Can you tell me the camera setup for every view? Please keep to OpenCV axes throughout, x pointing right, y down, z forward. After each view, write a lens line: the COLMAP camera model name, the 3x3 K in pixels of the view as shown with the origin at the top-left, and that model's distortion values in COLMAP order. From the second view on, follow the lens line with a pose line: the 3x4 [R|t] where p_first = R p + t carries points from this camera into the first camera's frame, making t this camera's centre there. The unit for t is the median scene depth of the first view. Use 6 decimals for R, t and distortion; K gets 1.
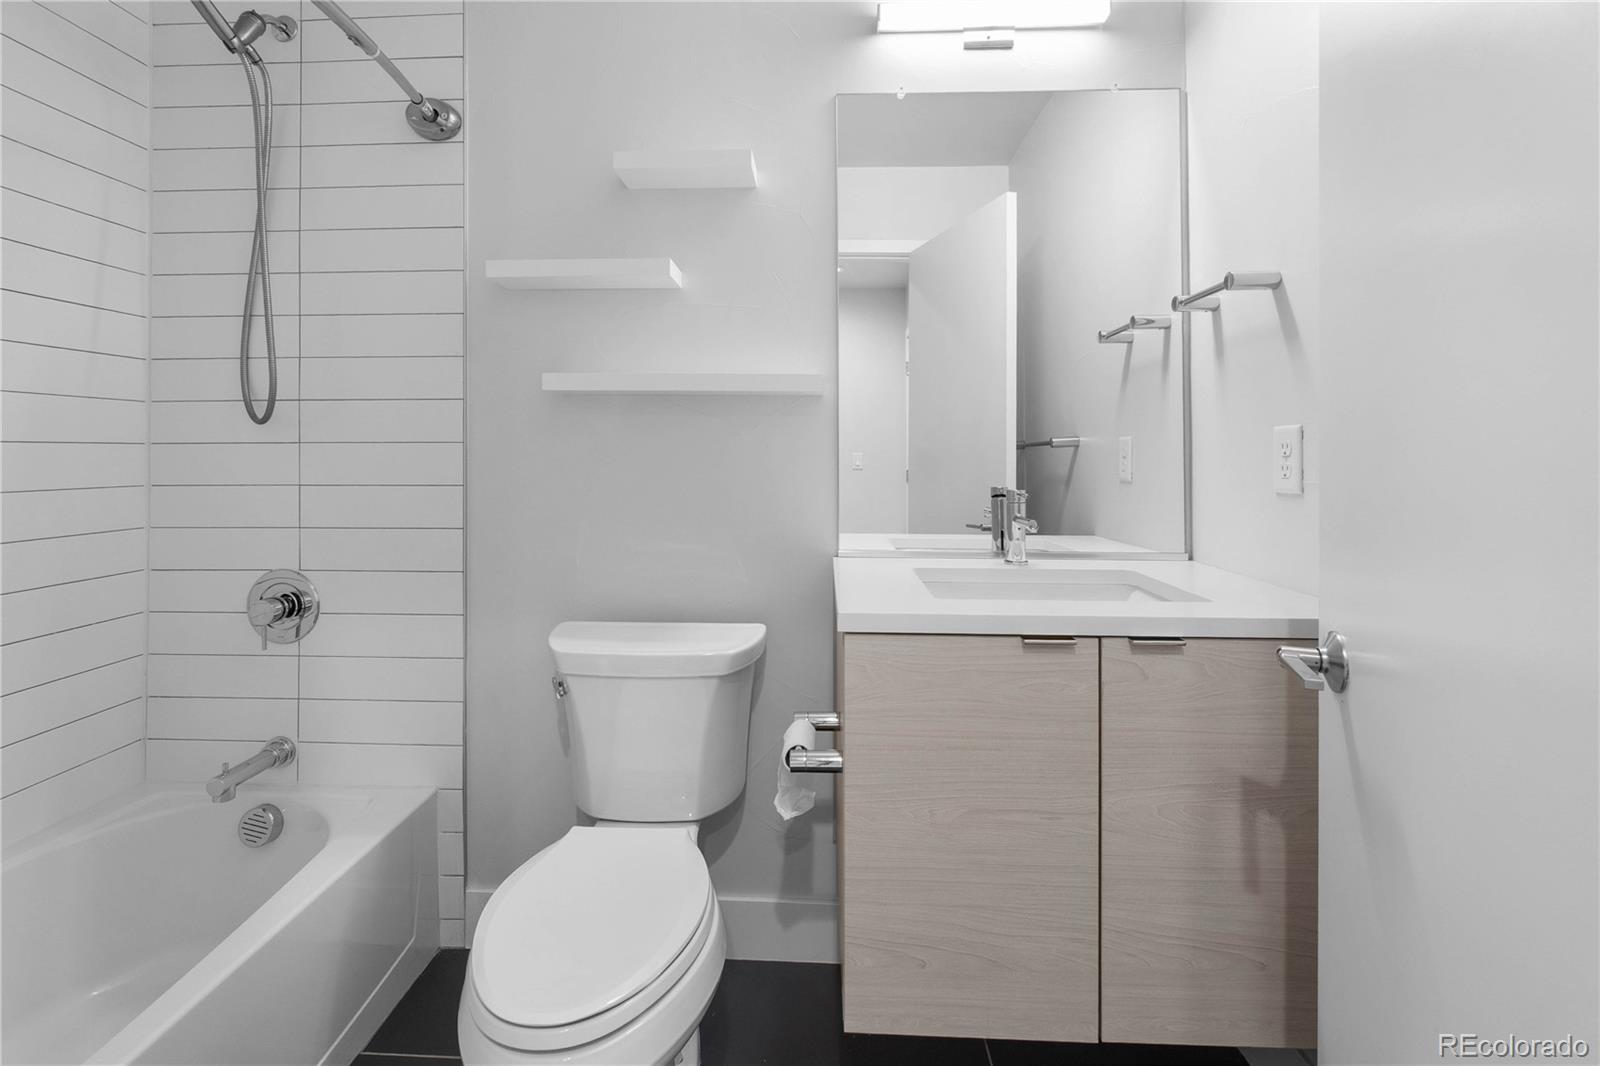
lens RADIAL K [[725.6, 0, 836.9], [0, 725.6, 453.7], [0, 0, 1]] dist [0.000105, 0.000310]
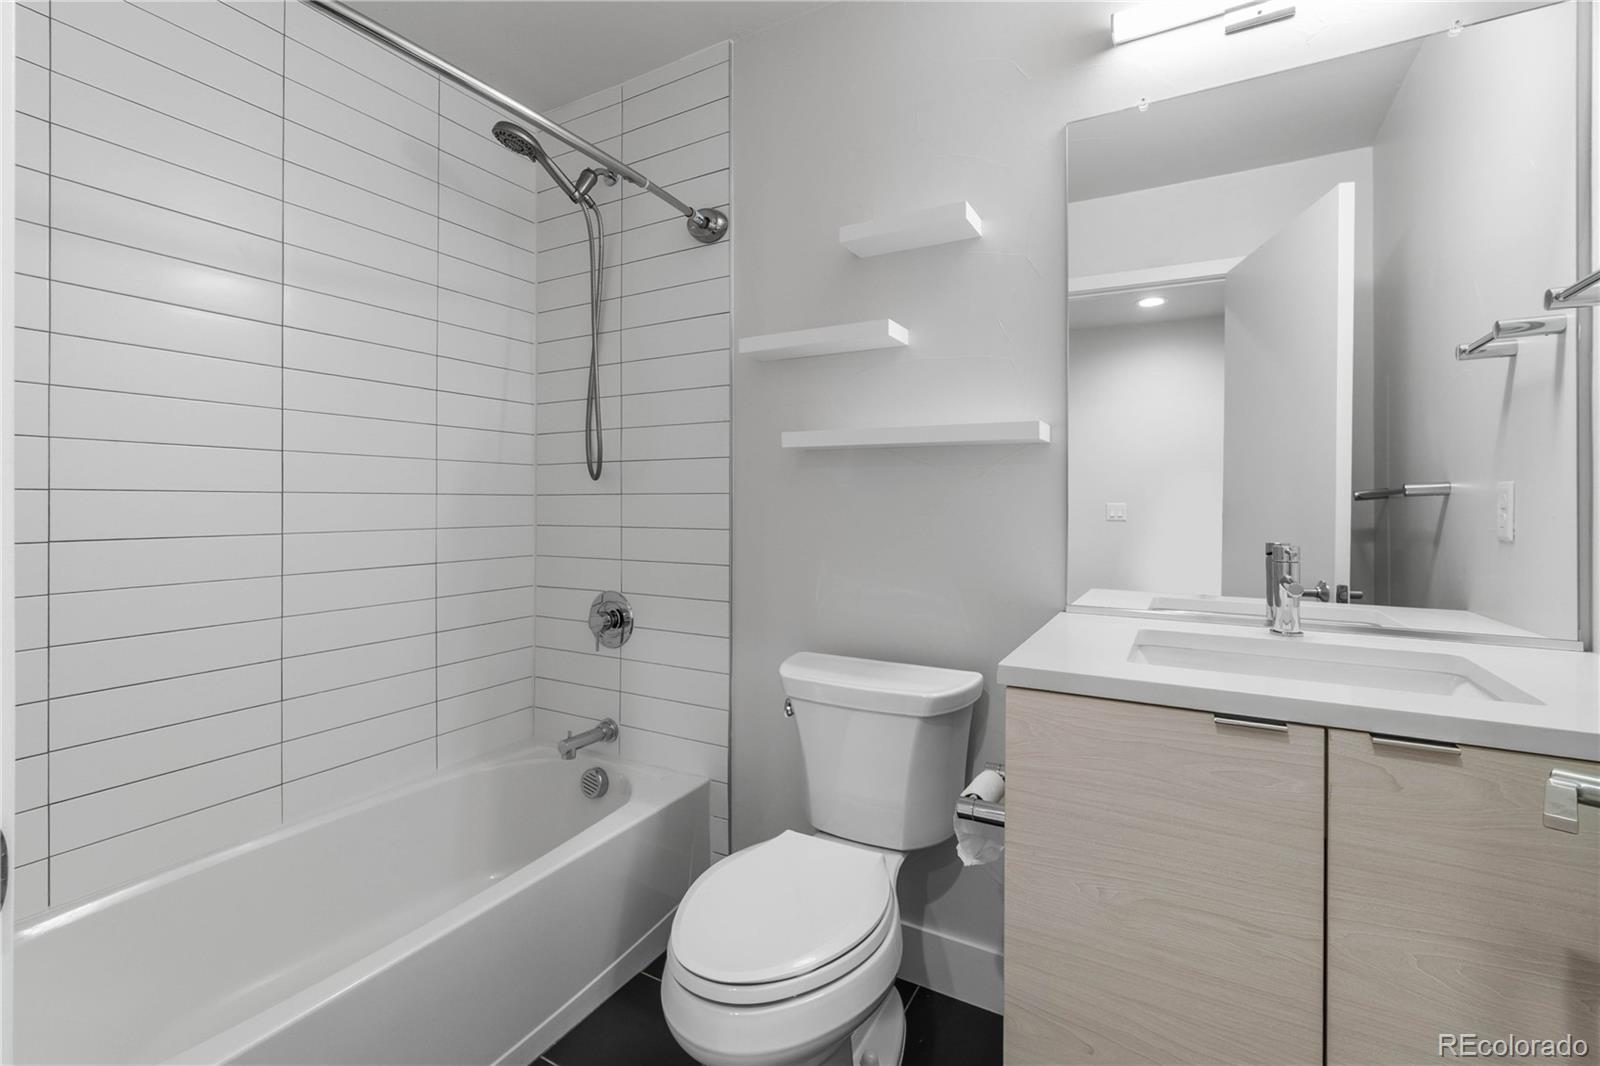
lens RADIAL K [[710.9, 0, 796.1], [0, 710.9, 508.2], [0, 0, 1]] dist [0.003820, 0.000935]
pose [[0.892103, 0.004749, -0.451808, 0.113413], [-0.001889, 0.999975, 0.006782, 0.000654], [0.451829, -0.005197, 0.892090, 0.009143]]
